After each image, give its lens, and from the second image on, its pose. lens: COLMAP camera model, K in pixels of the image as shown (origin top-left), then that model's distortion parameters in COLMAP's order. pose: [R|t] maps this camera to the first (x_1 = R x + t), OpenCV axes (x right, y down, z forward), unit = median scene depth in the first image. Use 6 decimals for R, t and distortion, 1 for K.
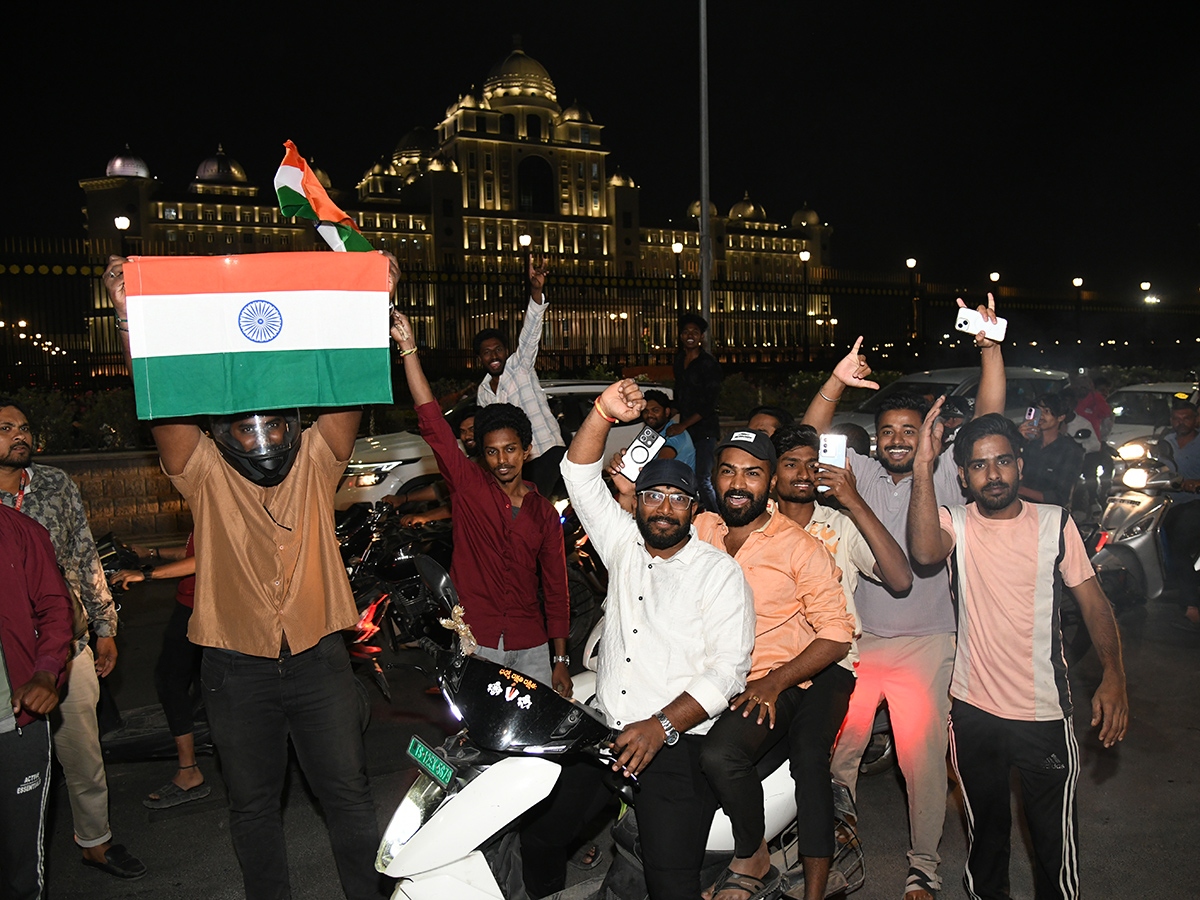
lens RADIAL K [[928.9, 0, 598.1], [0, 928.9, 448.3], [0, 0, 1]] dist [-0.116127, 0.077678]
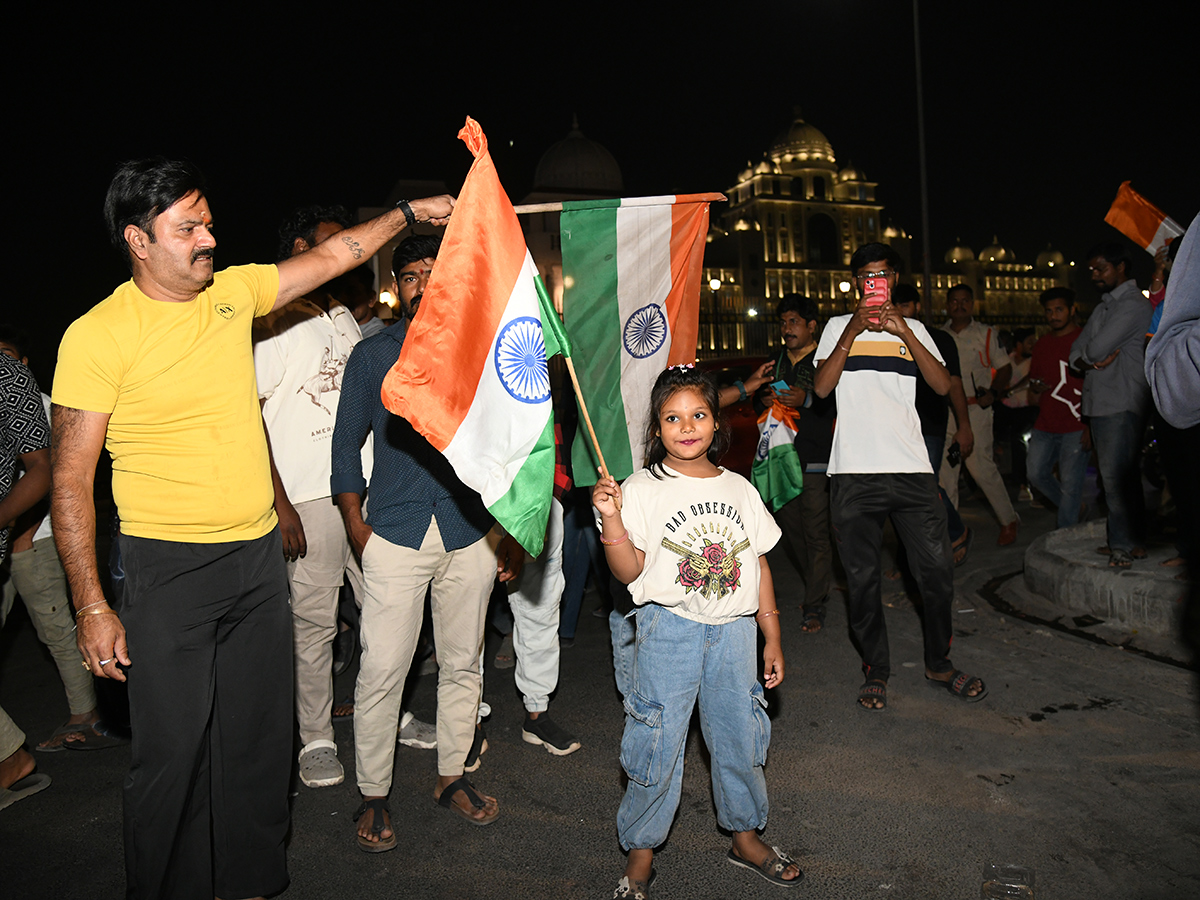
lens RADIAL K [[928.9, 0, 598.1], [0, 928.9, 448.3], [0, 0, 1]] dist [-0.116127, 0.077678]
pose [[0.990435, -0.017992, -0.136802, -0.190126], [0.011499, 0.998776, -0.048104, 0.018633], [0.137500, 0.046071, 0.989430, -0.129742]]
